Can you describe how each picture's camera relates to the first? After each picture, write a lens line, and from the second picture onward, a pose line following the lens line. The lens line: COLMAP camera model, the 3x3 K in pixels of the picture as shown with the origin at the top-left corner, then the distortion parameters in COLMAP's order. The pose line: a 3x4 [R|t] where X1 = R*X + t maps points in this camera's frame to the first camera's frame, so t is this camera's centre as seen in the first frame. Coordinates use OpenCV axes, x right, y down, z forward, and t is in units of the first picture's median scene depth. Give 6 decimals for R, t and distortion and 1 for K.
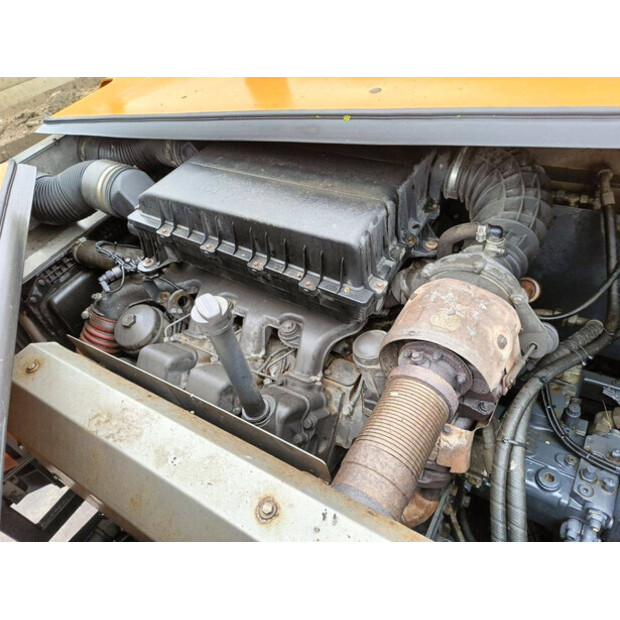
lens RADIAL K [[474.2, 0, 307.6], [0, 474.2, 310.8], [0, 0, 1]] dist [0.063320, -0.081794]
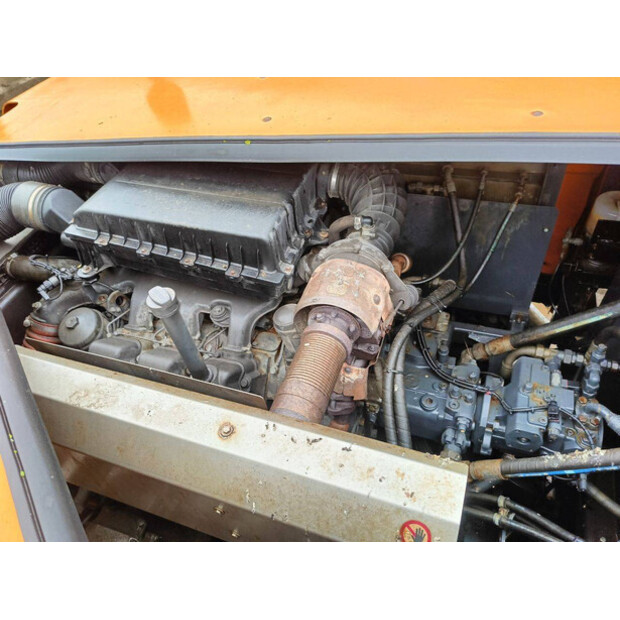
lens RADIAL K [[474.2, 0, 315.1], [0, 474.2, 310.1], [0, 0, 1]] dist [0.063320, -0.081794]
pose [[0.974541, -0.114205, 0.192943, -0.036952], [0.111606, 0.993455, 0.024326, 0.033655], [-0.194459, -0.002173, 0.980908, -0.272213]]
